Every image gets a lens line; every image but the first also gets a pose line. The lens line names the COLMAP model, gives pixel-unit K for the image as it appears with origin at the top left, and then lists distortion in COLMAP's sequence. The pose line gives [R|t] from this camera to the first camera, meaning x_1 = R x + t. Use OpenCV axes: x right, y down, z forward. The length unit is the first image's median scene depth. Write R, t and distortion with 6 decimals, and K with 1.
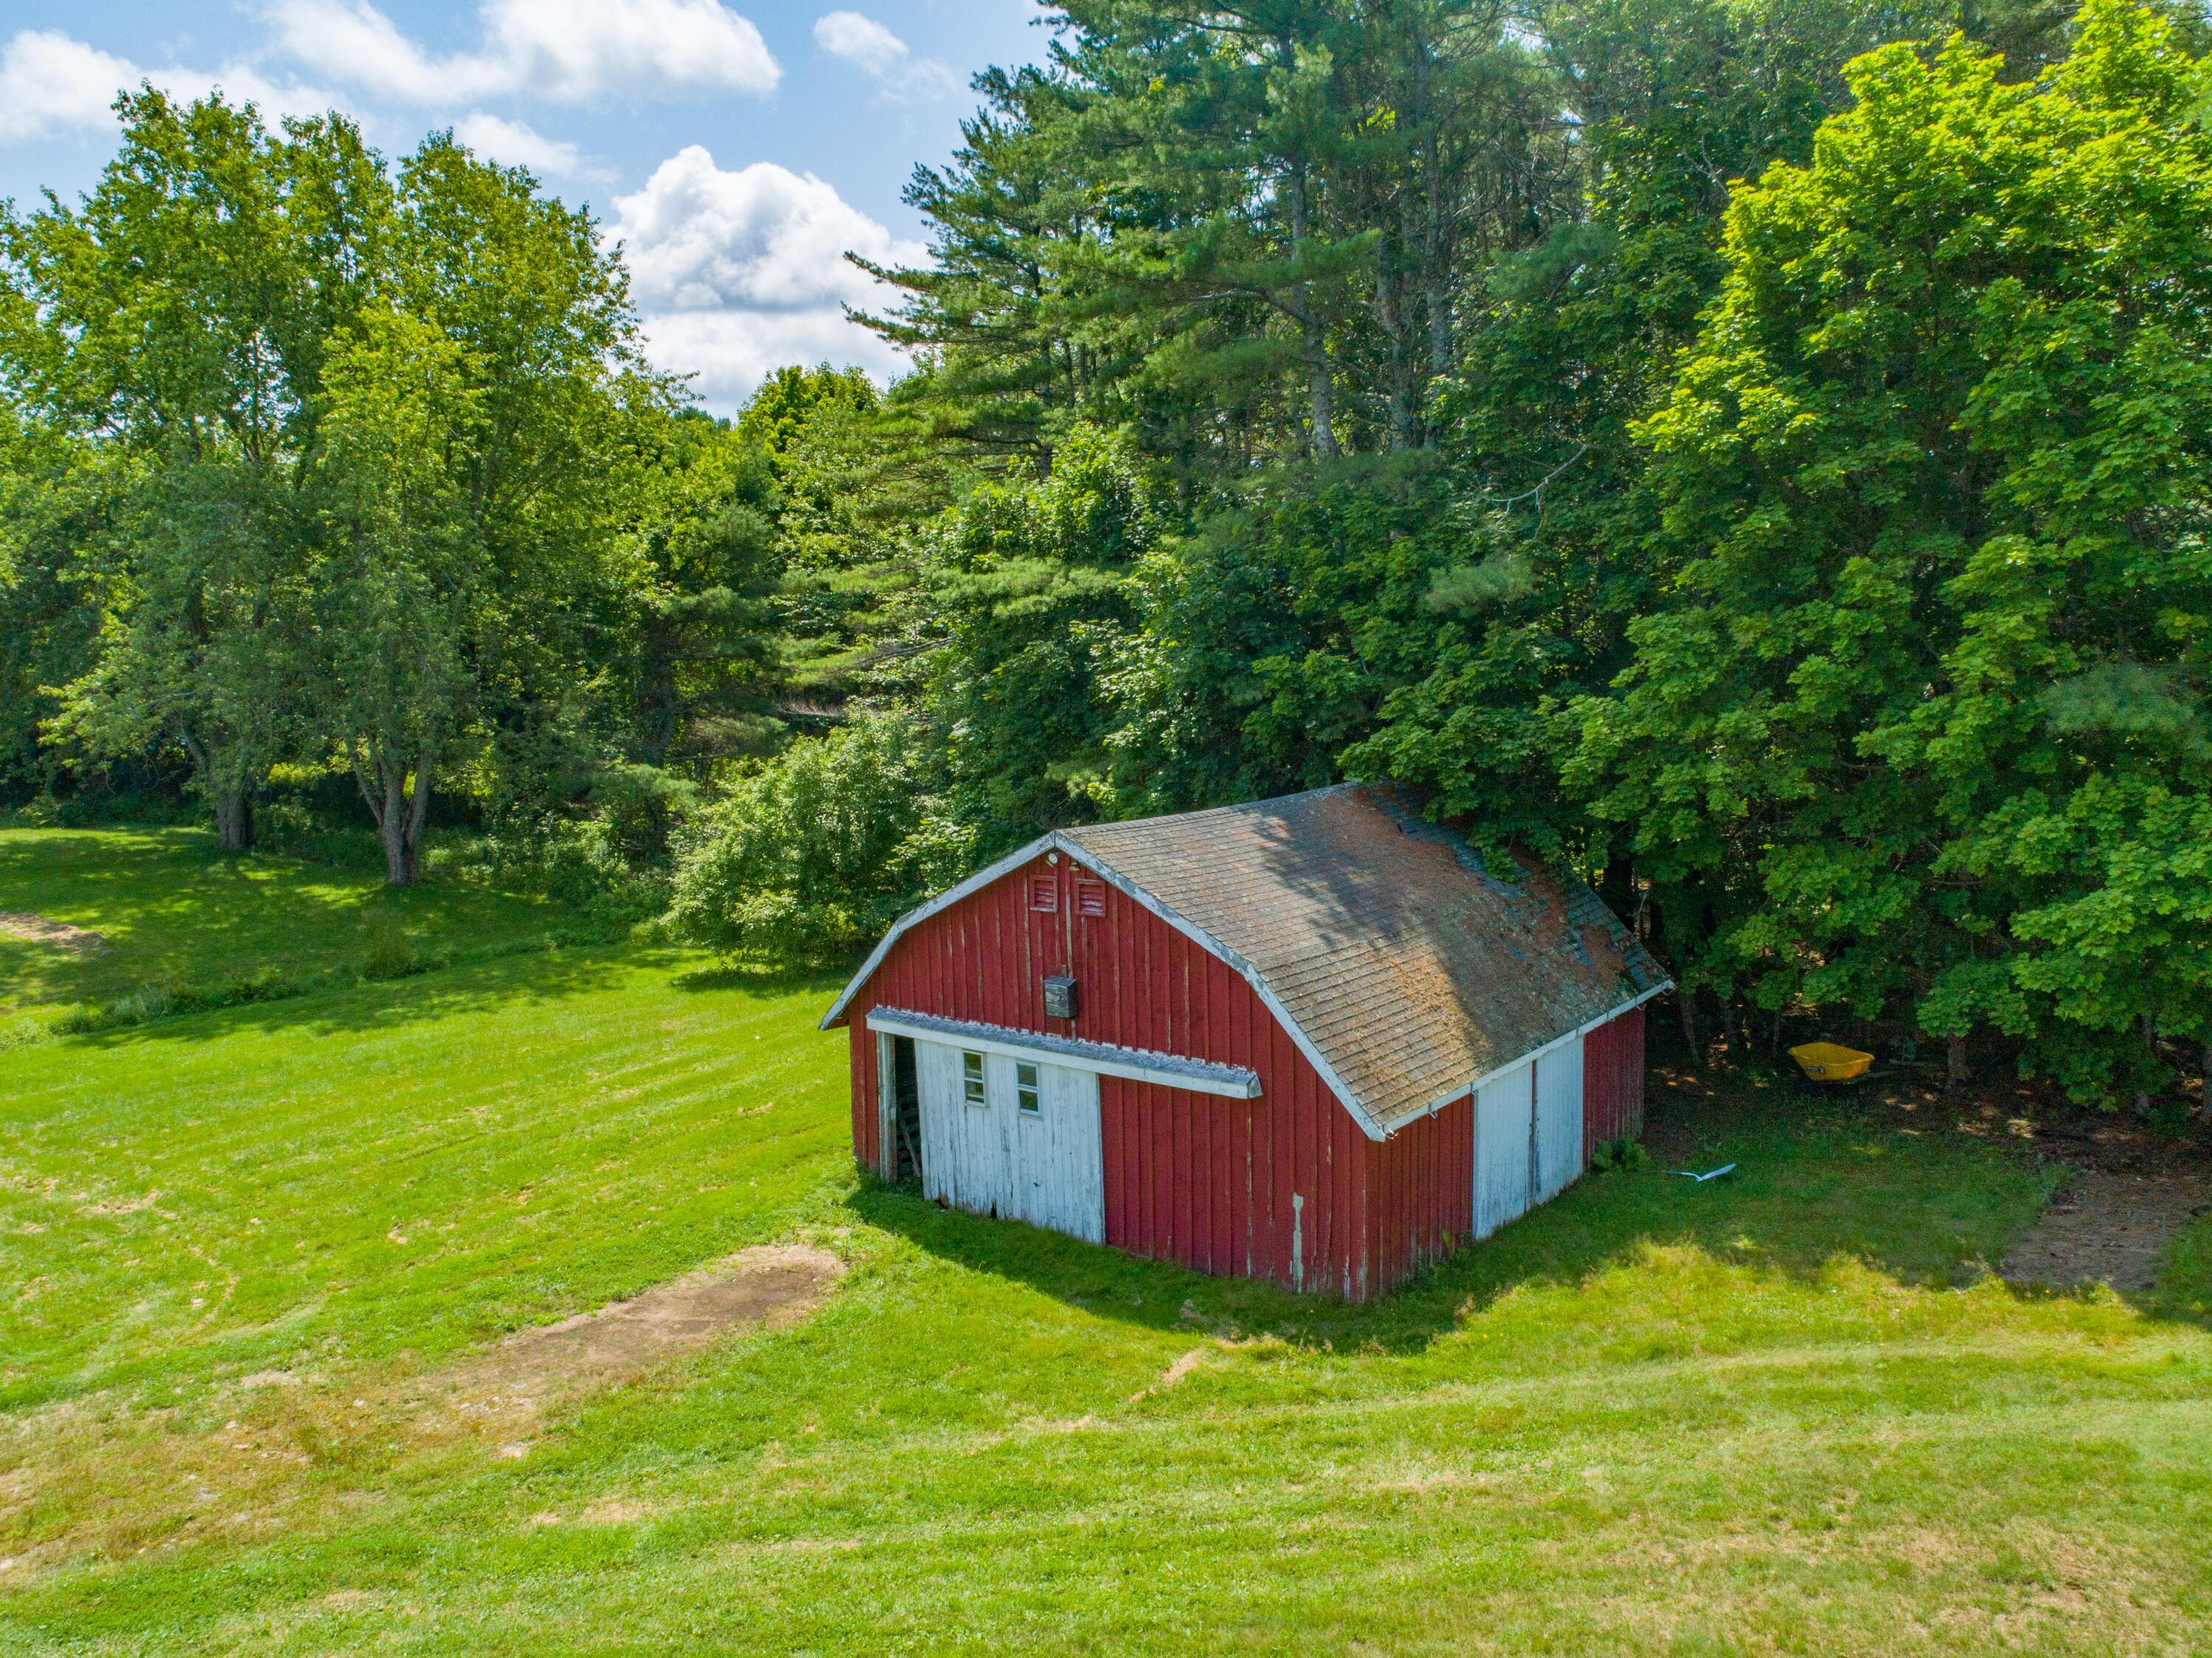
lens RADIAL K [[1690.2, 0, 1122.8], [0, 1690.2, 820.9], [0, 0, 1]] dist [-0.010546, -0.004476]
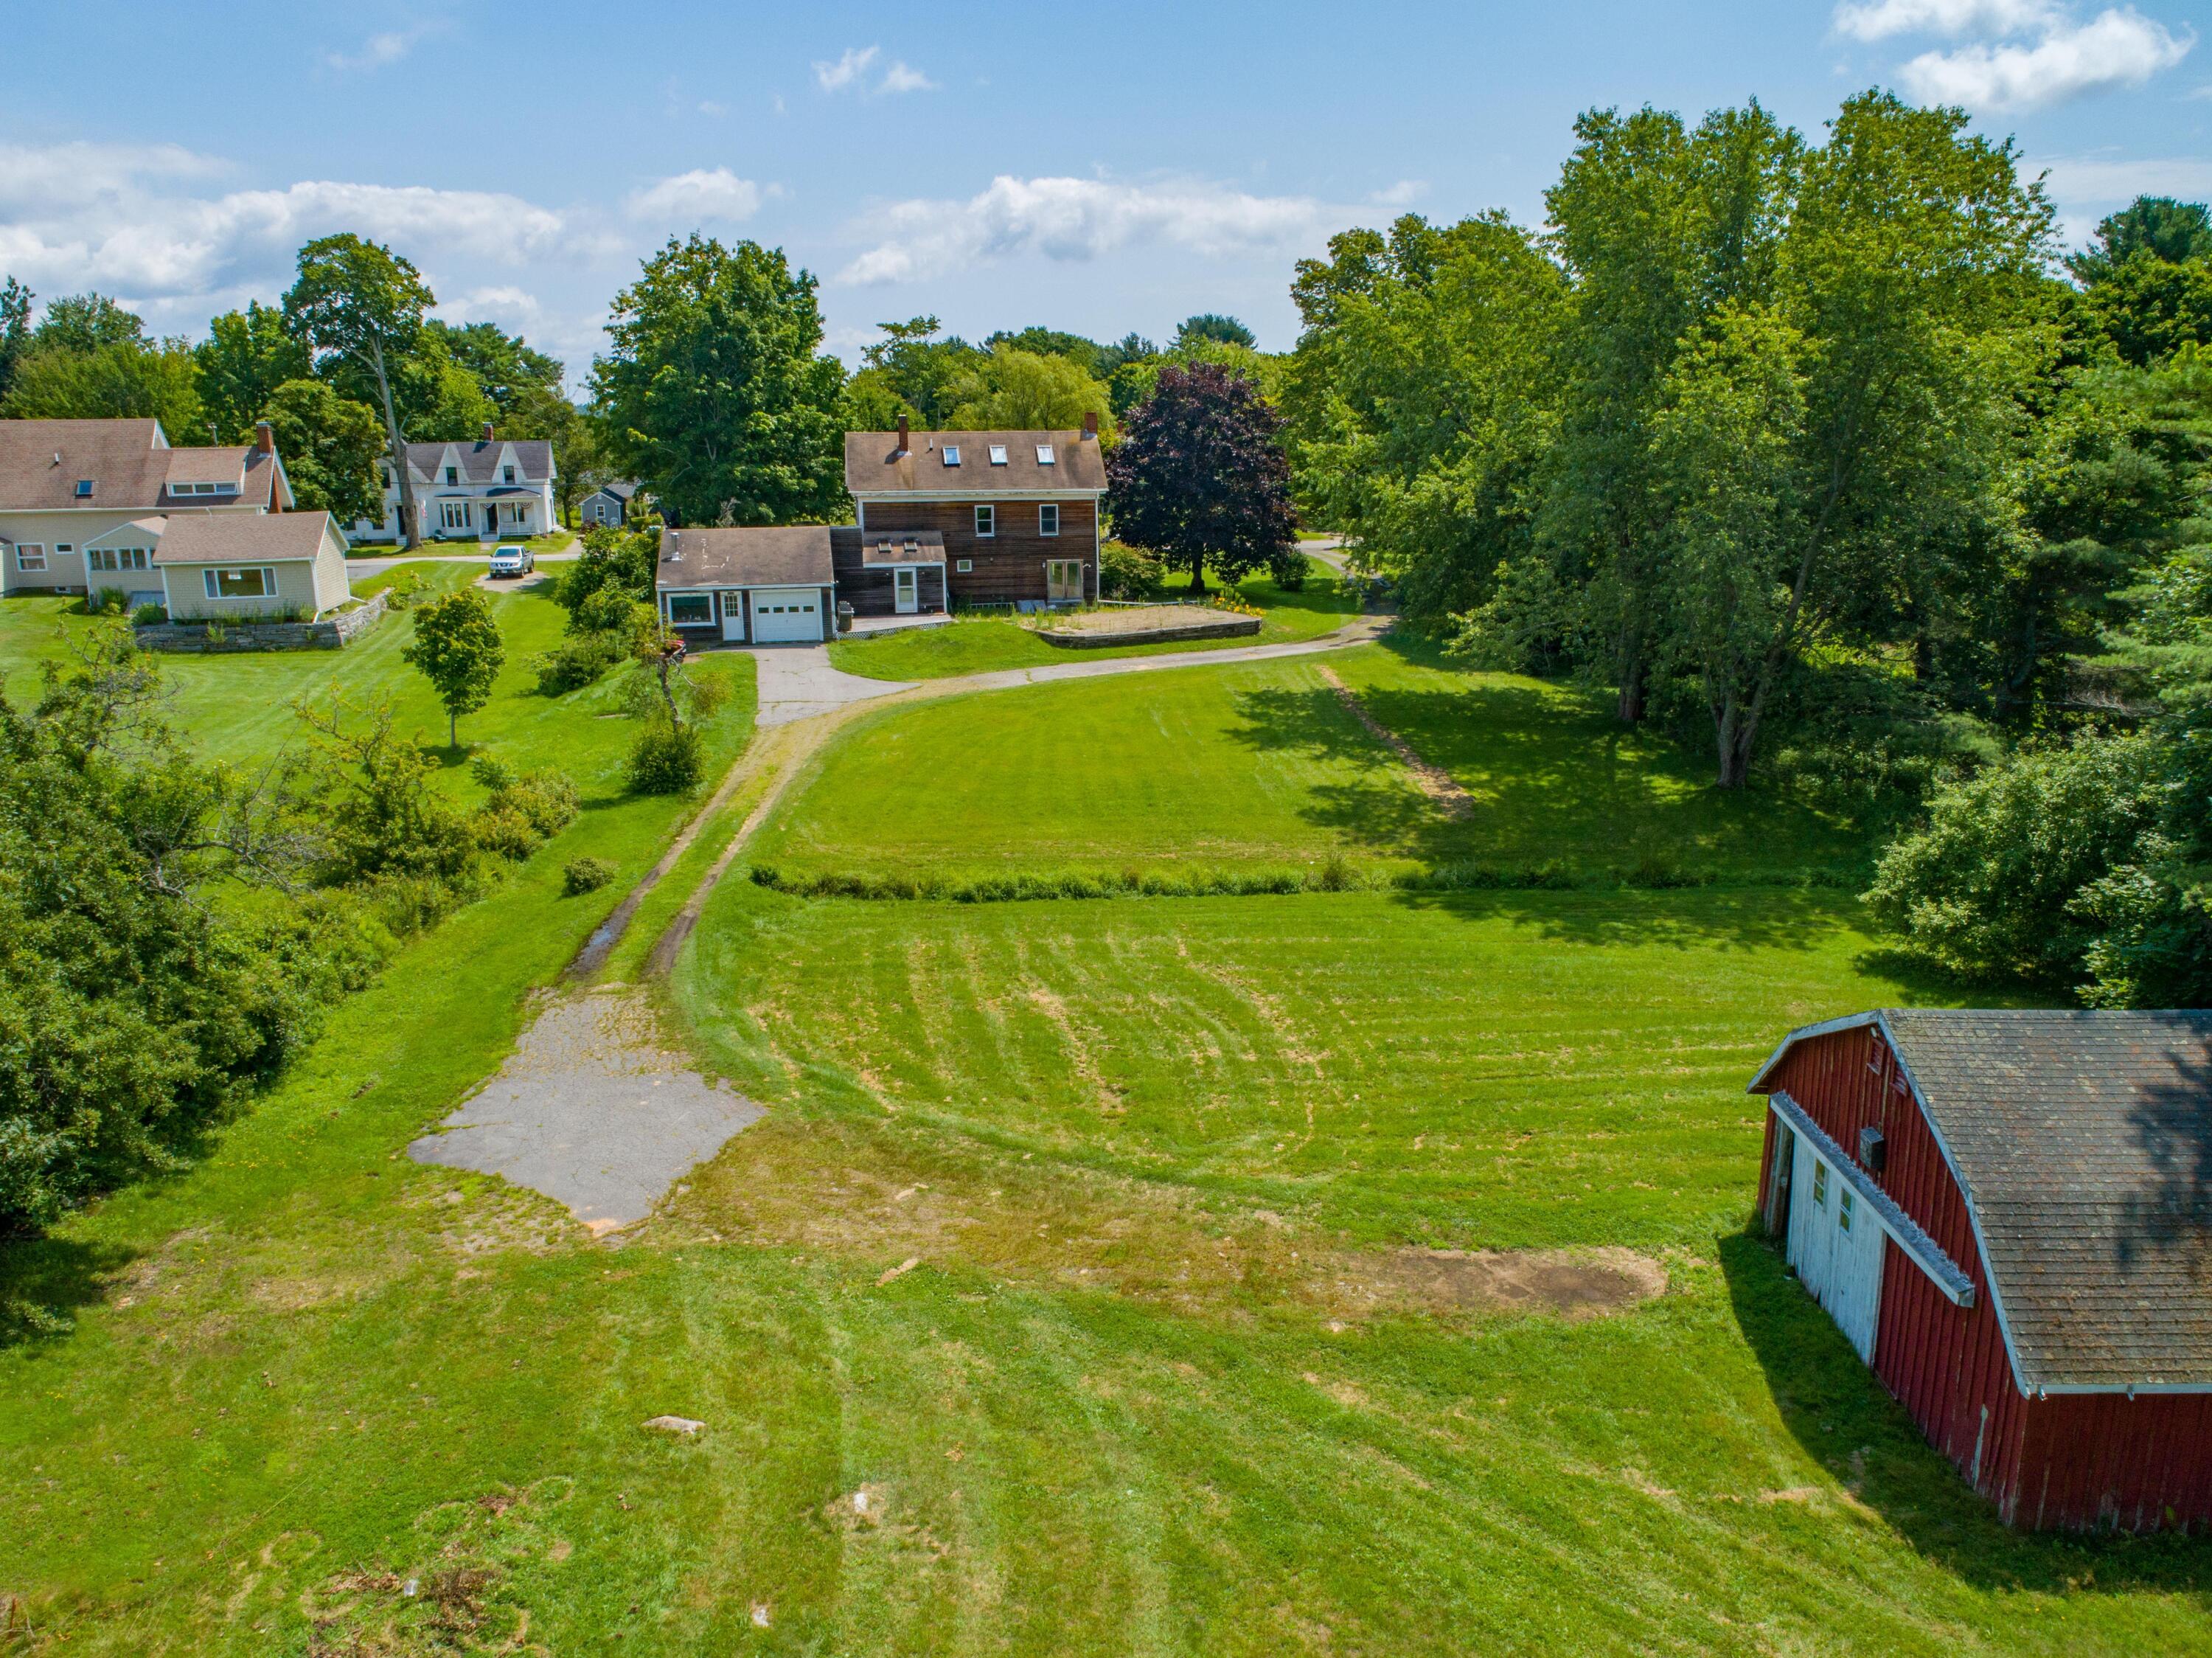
lens RADIAL K [[1690.2, 0, 1105.6], [0, 1690.2, 836.1], [0, 0, 1]] dist [-0.010546, -0.004476]
pose [[0.615973, 0.206831, -0.760130, 0.442606], [-0.094121, 0.977328, 0.189659, -0.254502], [0.782124, -0.045281, 0.621475, -0.083547]]
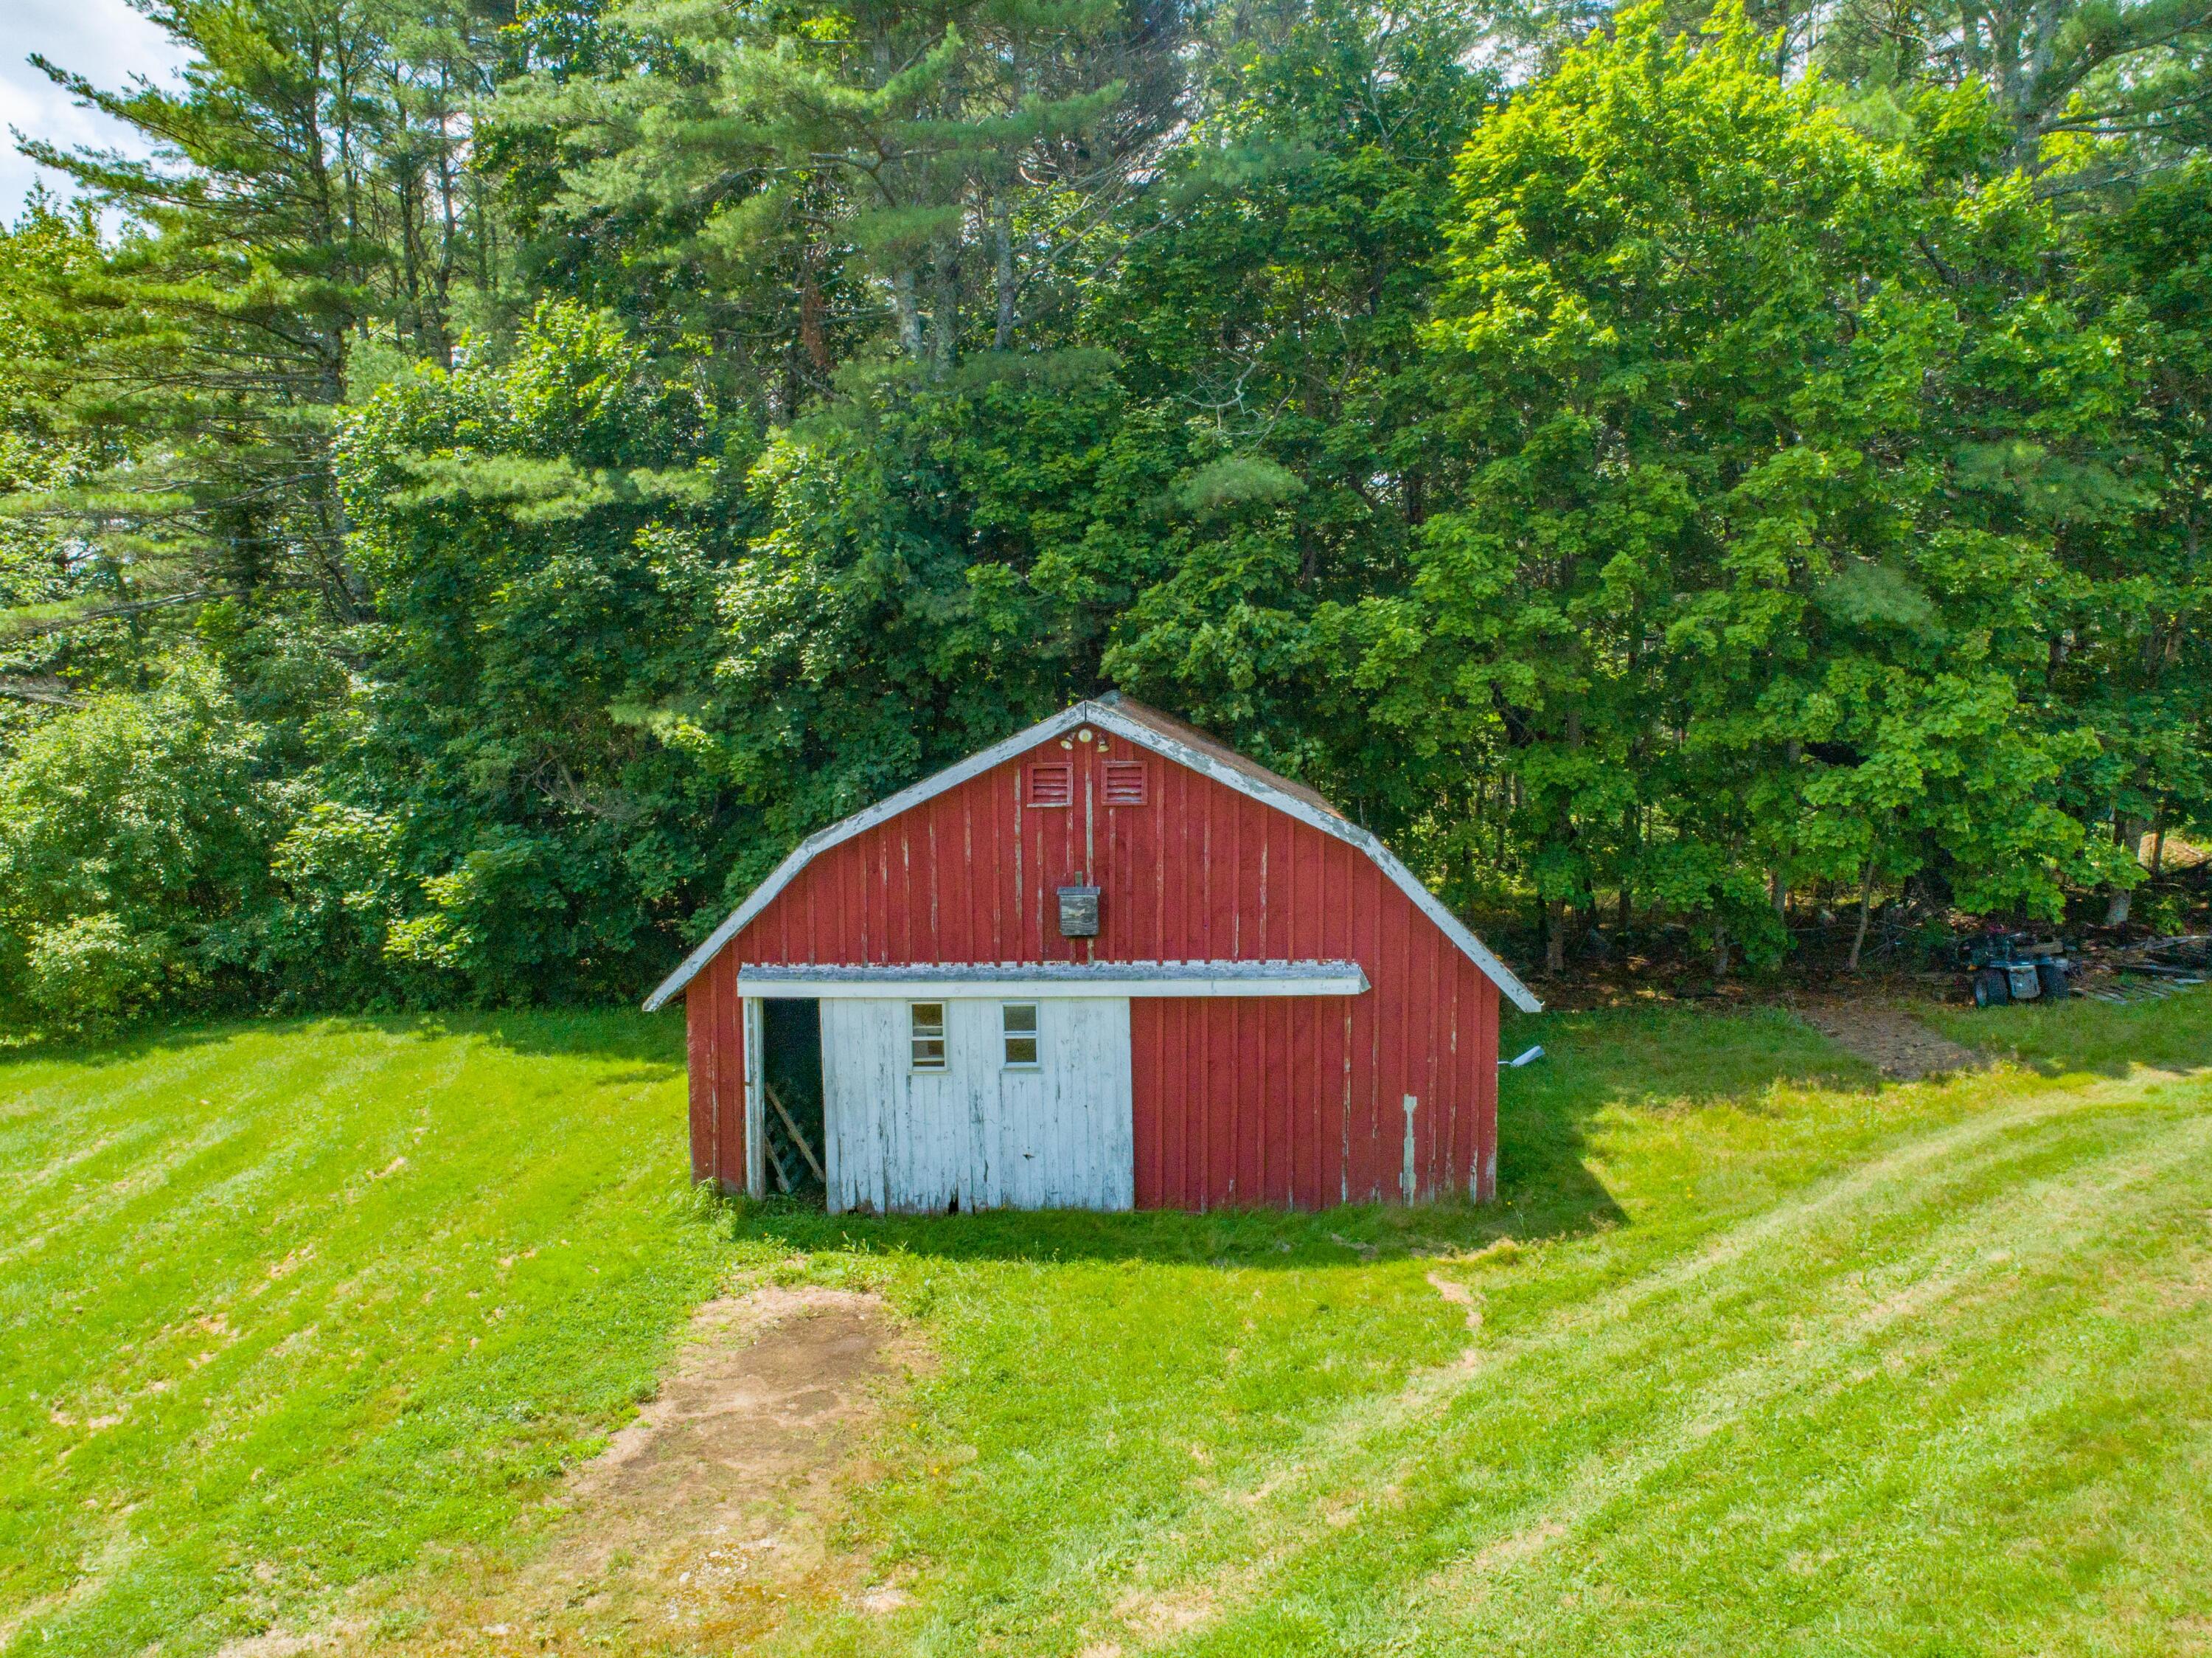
lens RADIAL K [[1690.2, 0, 1127.8], [0, 1690.2, 845.2], [0, 0, 1]] dist [-0.010546, -0.004476]
pose [[0.799035, -0.038619, 0.600043, -0.484085], [0.057928, 0.998238, -0.012892, 0.081611], [-0.598488, 0.045060, 0.799864, 0.326495]]
